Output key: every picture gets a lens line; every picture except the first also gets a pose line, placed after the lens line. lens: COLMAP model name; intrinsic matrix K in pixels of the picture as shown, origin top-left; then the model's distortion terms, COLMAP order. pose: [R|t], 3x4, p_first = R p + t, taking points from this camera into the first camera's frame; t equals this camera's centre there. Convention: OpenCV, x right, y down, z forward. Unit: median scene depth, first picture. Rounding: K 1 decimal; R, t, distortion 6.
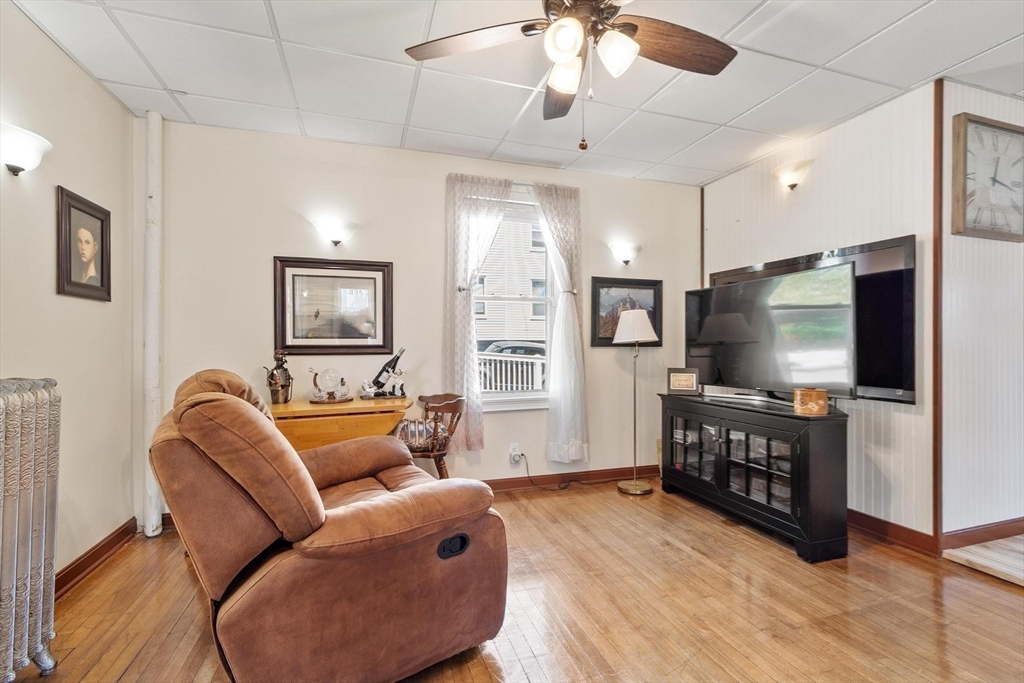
lens RADIAL K [[455.0, 0, 511.2], [0, 455.0, 341.5], [0, 0, 1]] dist [0.027679, 0.000070]
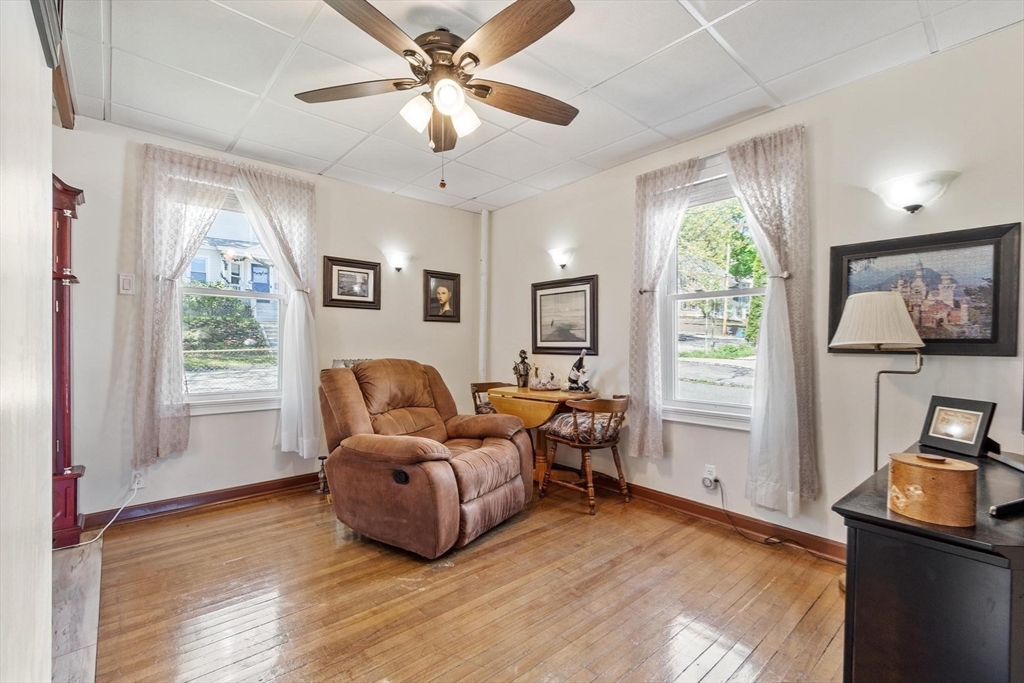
lens RADIAL K [[455.0, 0, 514.4], [0, 455.0, 343.8], [0, 0, 1]] dist [0.027679, 0.000070]
pose [[0.409119, 0.003463, -0.912474, 0.707305], [0.001363, 0.999989, 0.004406, -0.006573], [0.912480, -0.003046, 0.409110, 0.359276]]
